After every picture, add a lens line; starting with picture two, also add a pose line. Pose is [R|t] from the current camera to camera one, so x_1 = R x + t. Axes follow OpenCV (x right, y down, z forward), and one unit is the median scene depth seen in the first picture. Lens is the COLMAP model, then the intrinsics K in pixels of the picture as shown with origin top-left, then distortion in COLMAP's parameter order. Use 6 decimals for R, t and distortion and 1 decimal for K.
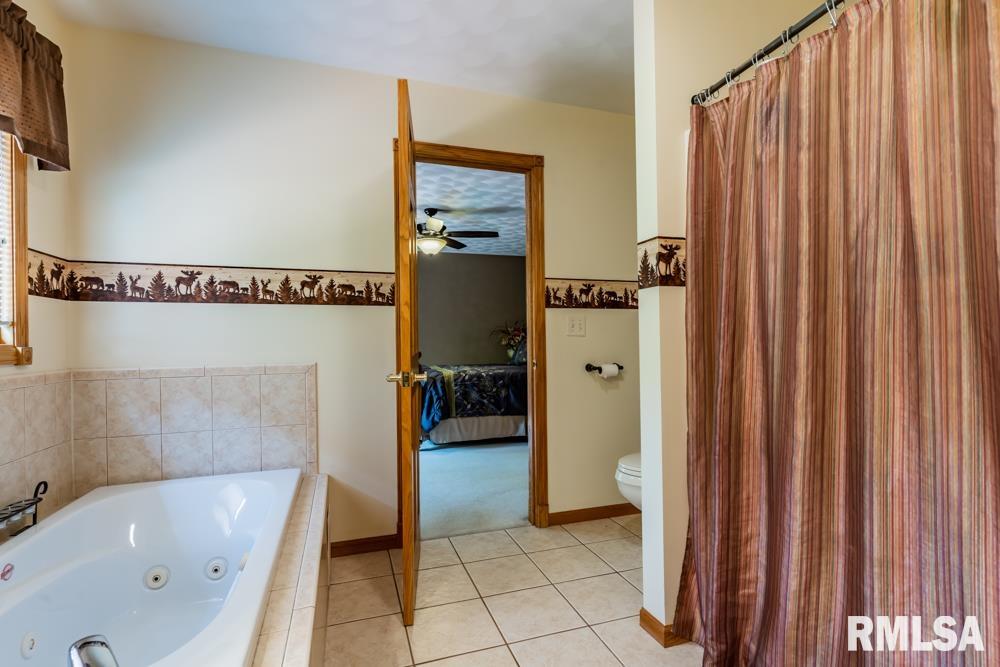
lens RADIAL K [[475.8, 0, 503.3], [0, 475.8, 336.6], [0, 0, 1]] dist [-0.001398, -0.000172]
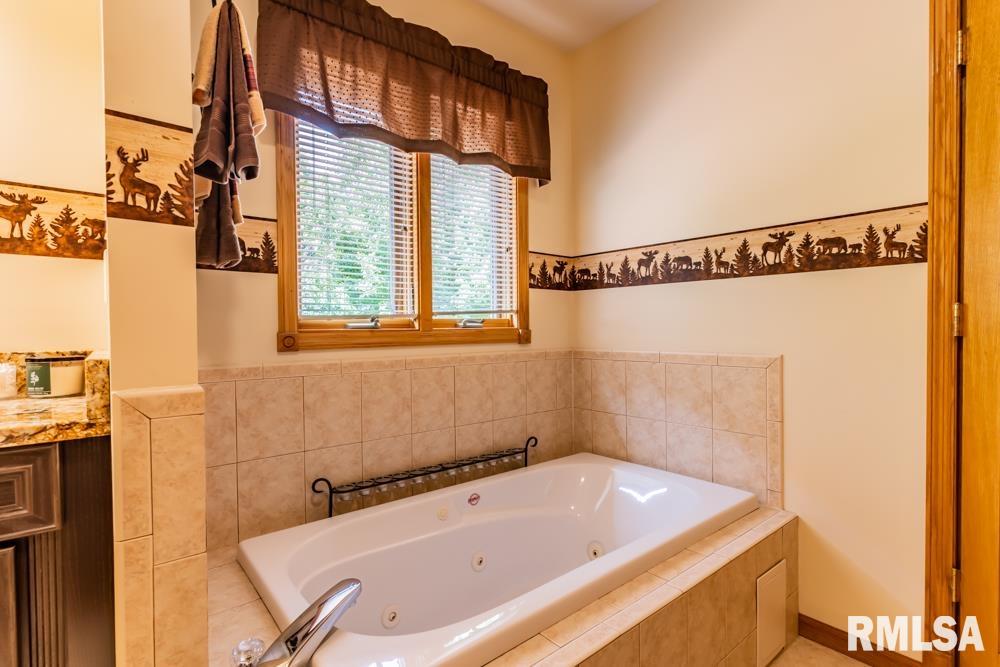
lens RADIAL K [[475.8, 0, 503.3], [0, 475.8, 336.6], [0, 0, 1]] dist [-0.001398, -0.000172]
pose [[0.360483, 0.026272, -0.932396, 0.134766], [0.013194, 0.999360, 0.033260, -0.002672], [0.932672, -0.024292, 0.359906, 0.390323]]
